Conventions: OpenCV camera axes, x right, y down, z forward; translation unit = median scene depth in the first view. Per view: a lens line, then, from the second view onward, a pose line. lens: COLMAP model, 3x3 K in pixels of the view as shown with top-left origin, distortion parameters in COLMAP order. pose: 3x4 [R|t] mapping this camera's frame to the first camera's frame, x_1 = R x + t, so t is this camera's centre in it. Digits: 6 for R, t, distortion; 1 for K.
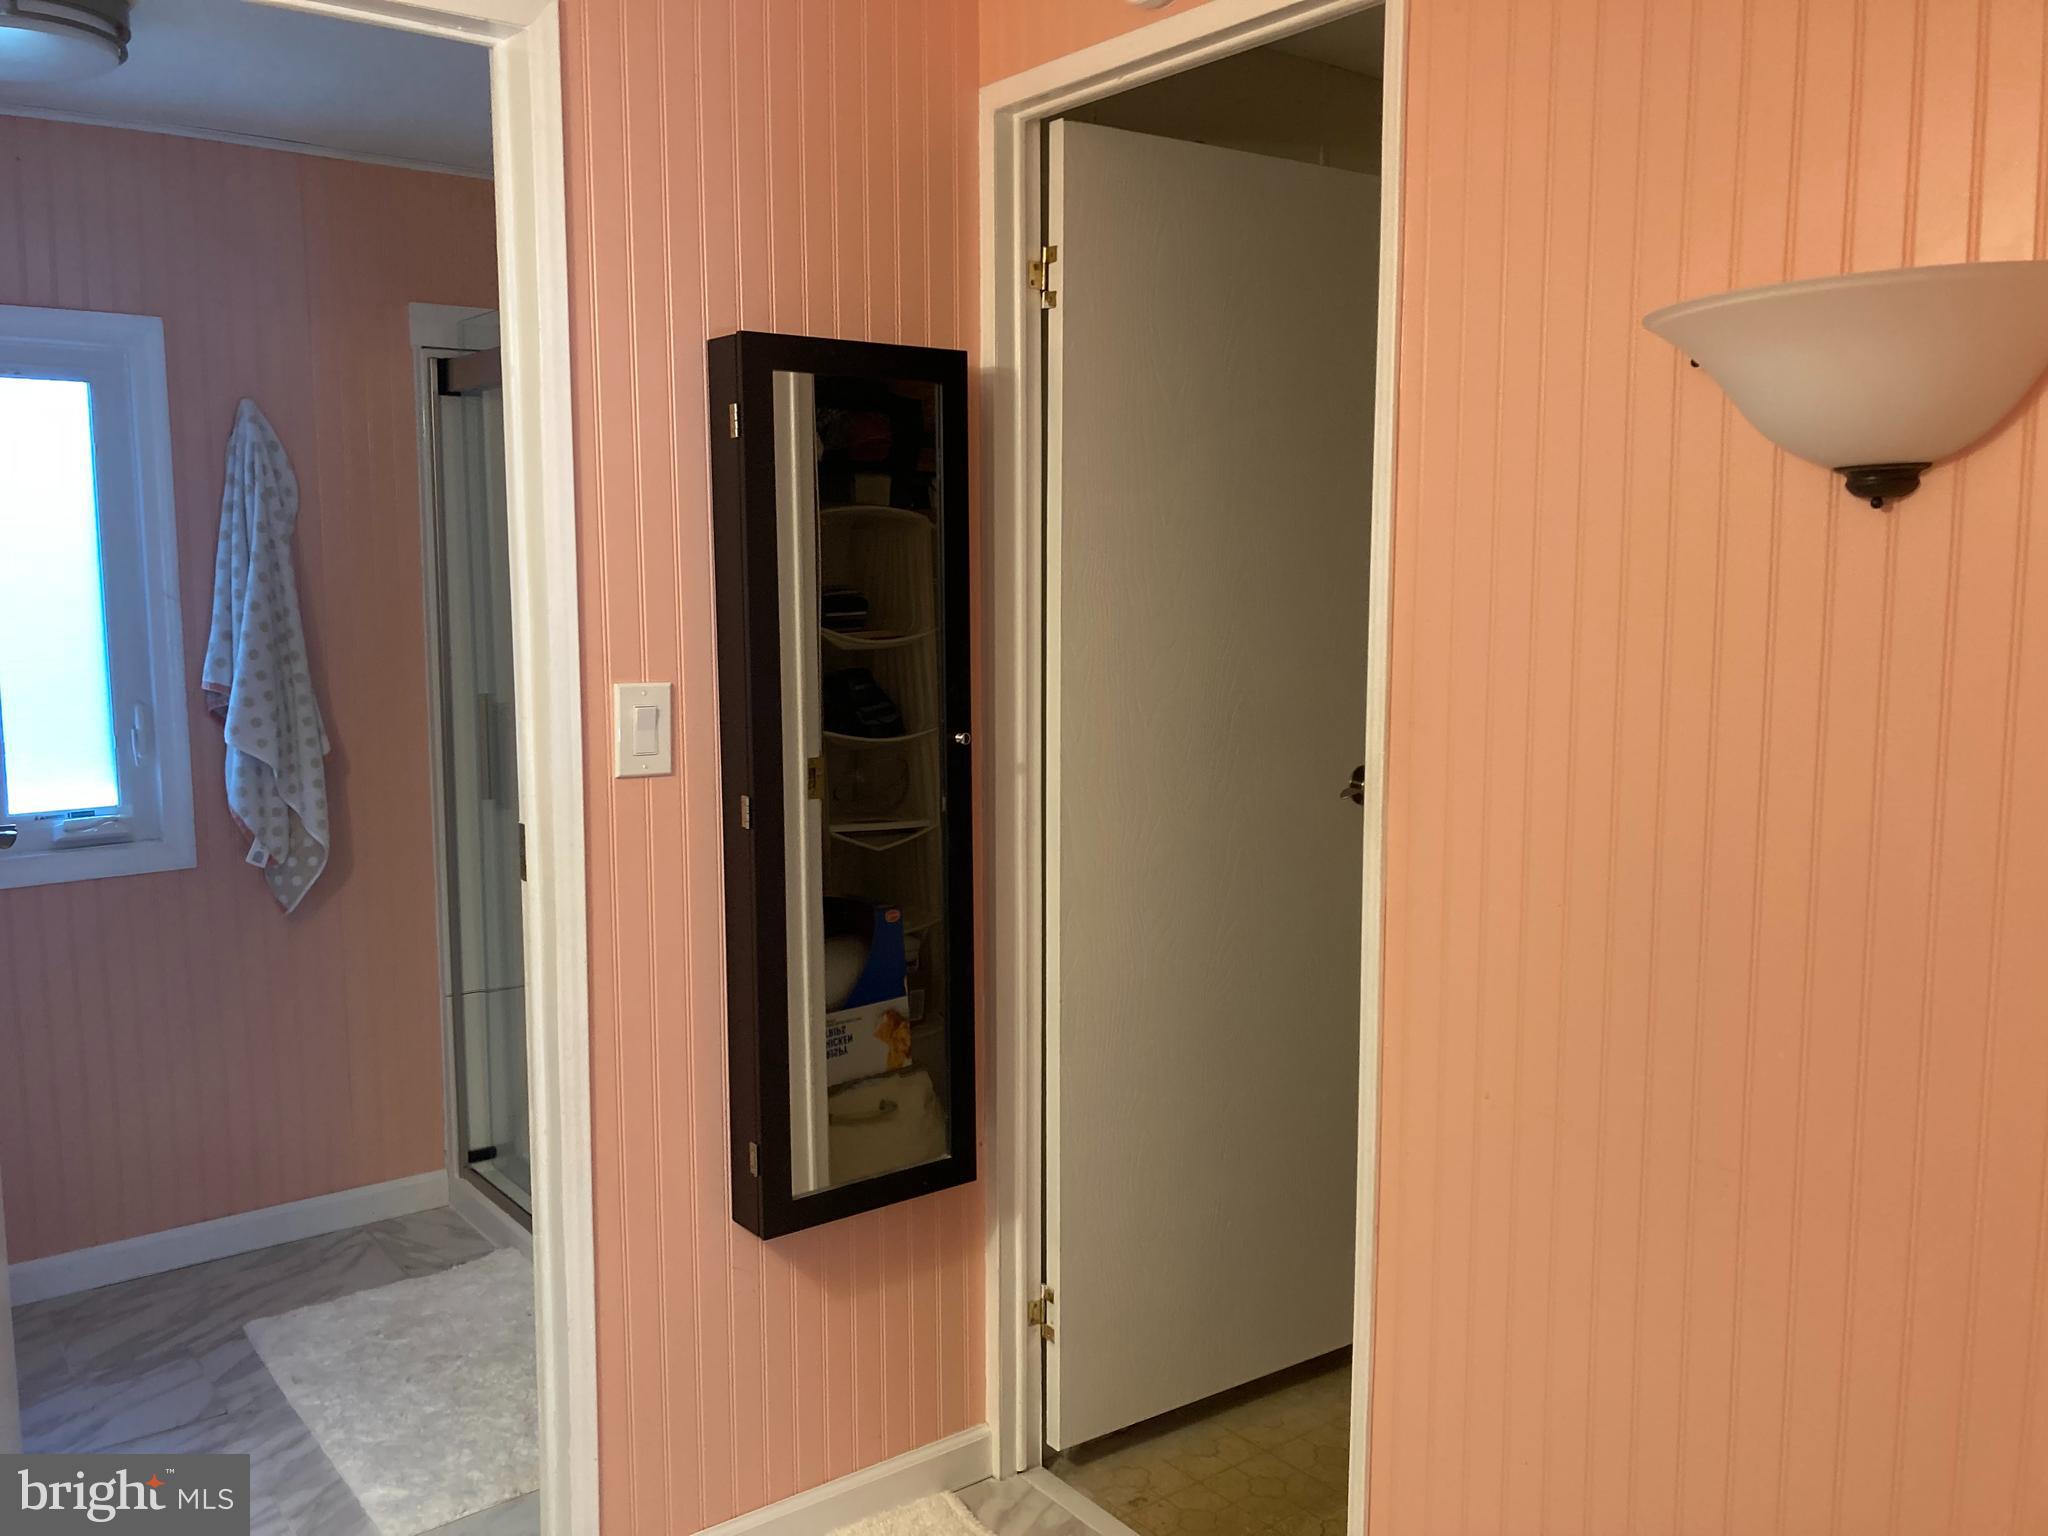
lens RADIAL K [[1701.8, 0, 1015.1], [0, 1701.8, 752.2], [0, 0, 1]] dist [0.038137, -0.012054]
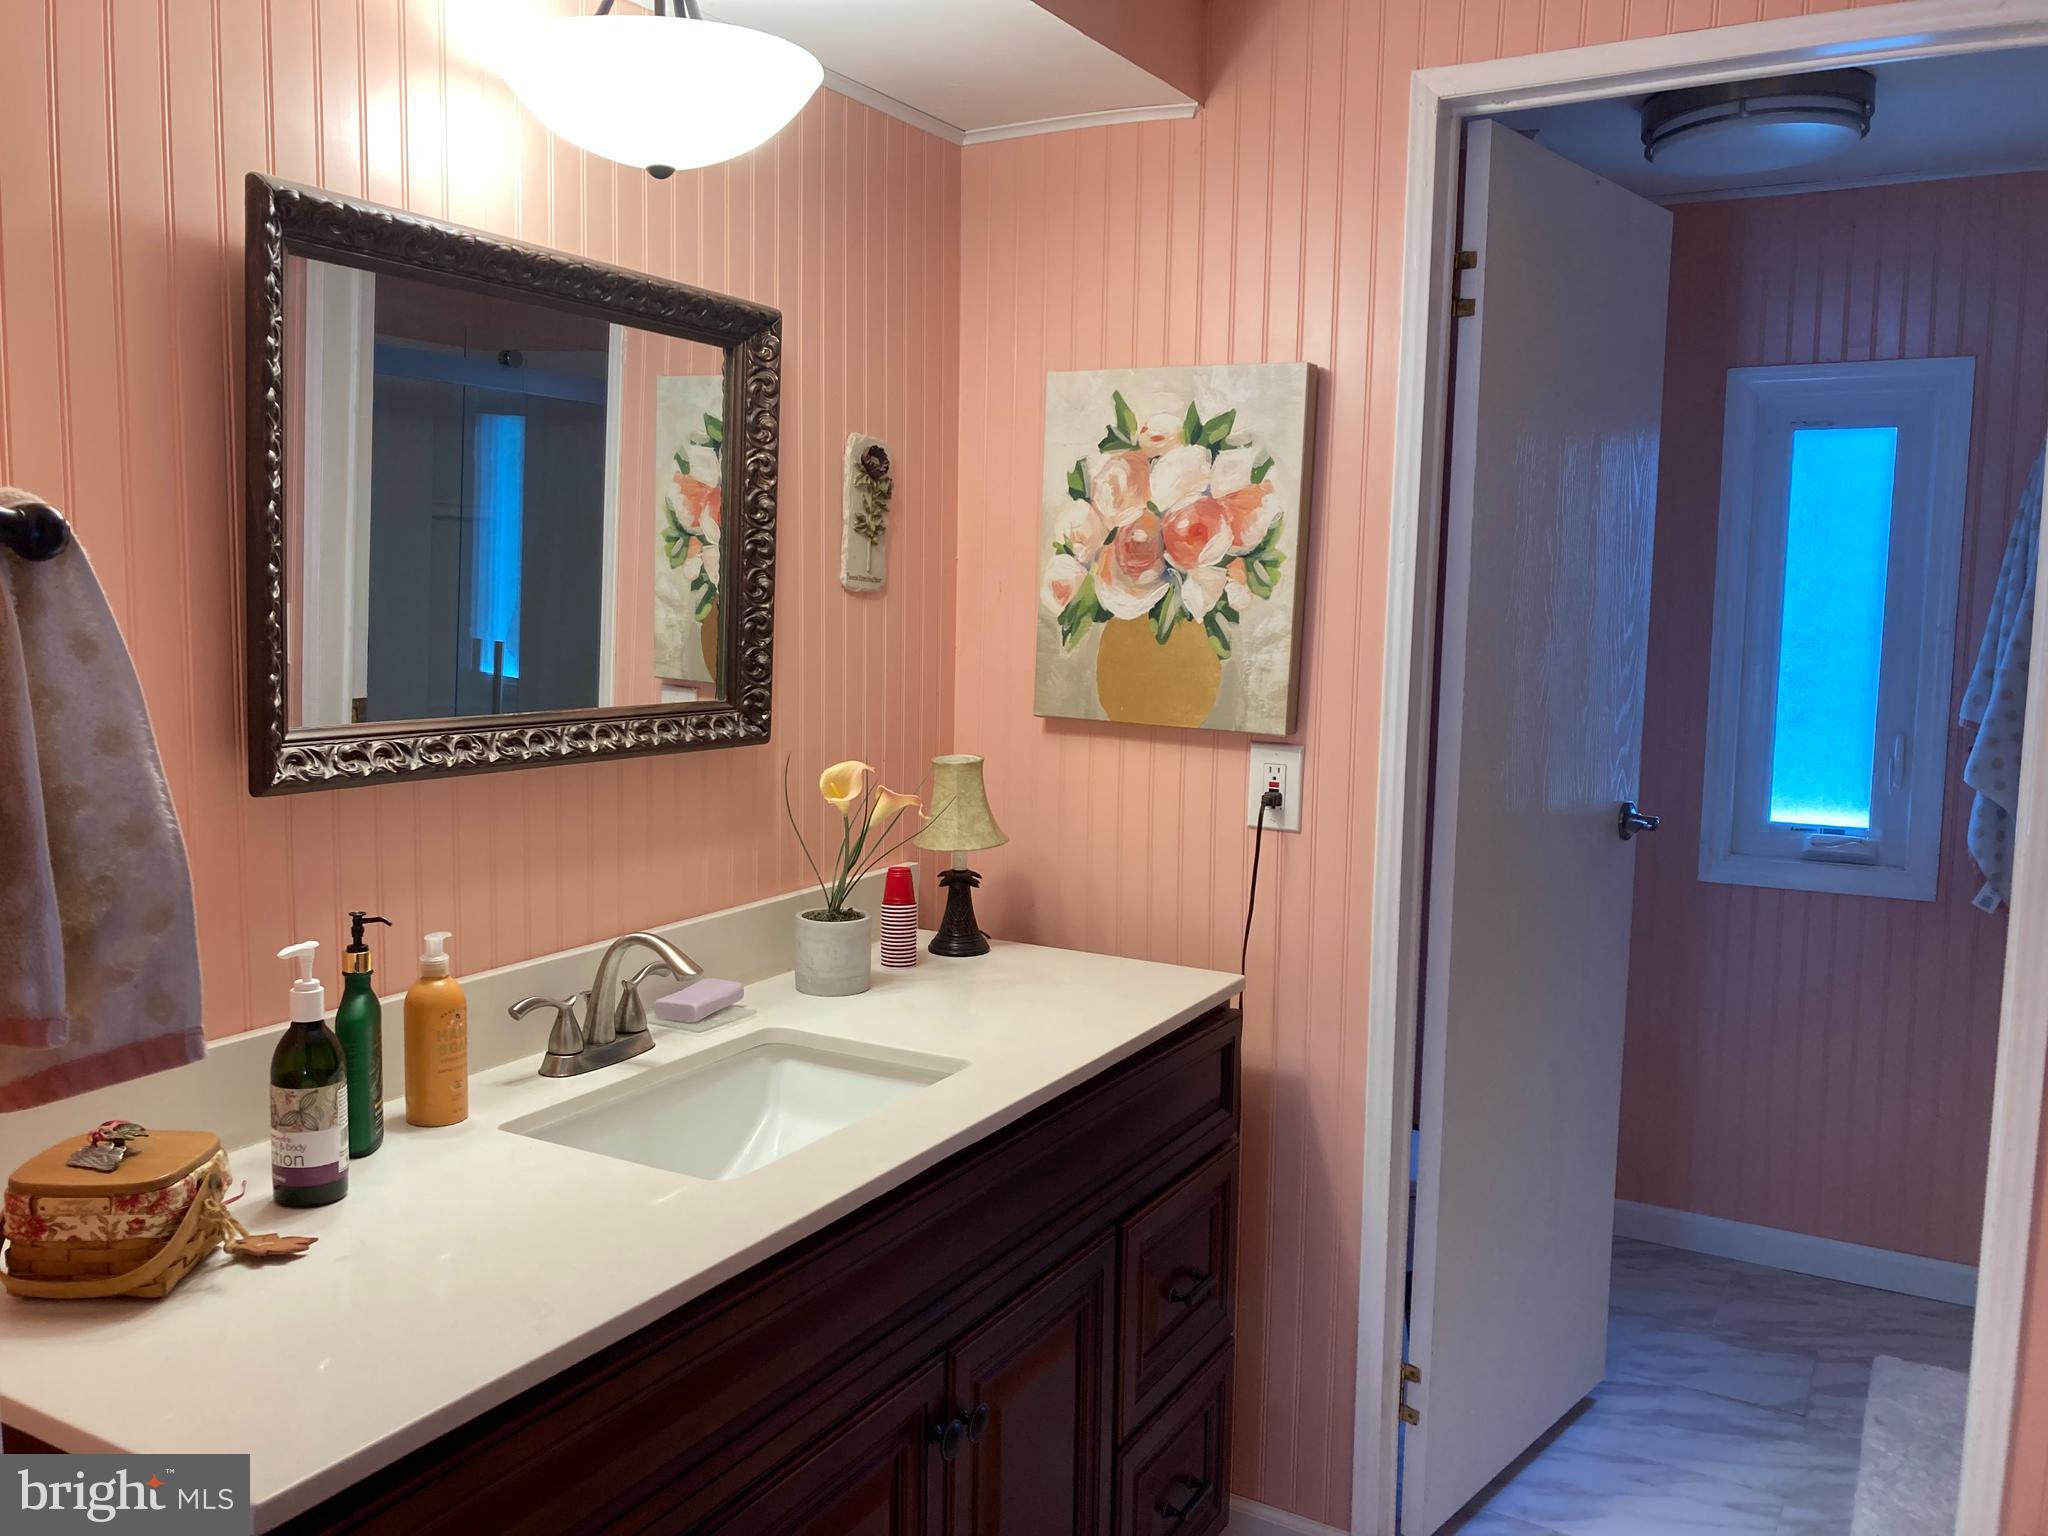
lens RADIAL K [[1701.8, 0, 1015.1], [0, 1701.8, 752.2], [0, 0, 1]] dist [0.038137, -0.012054]
pose [[0.416454, 0.101948, -0.903423, 0.232182], [-0.126806, 0.990493, 0.053319, -0.005831], [0.900270, 0.092354, 0.425423, 0.095183]]
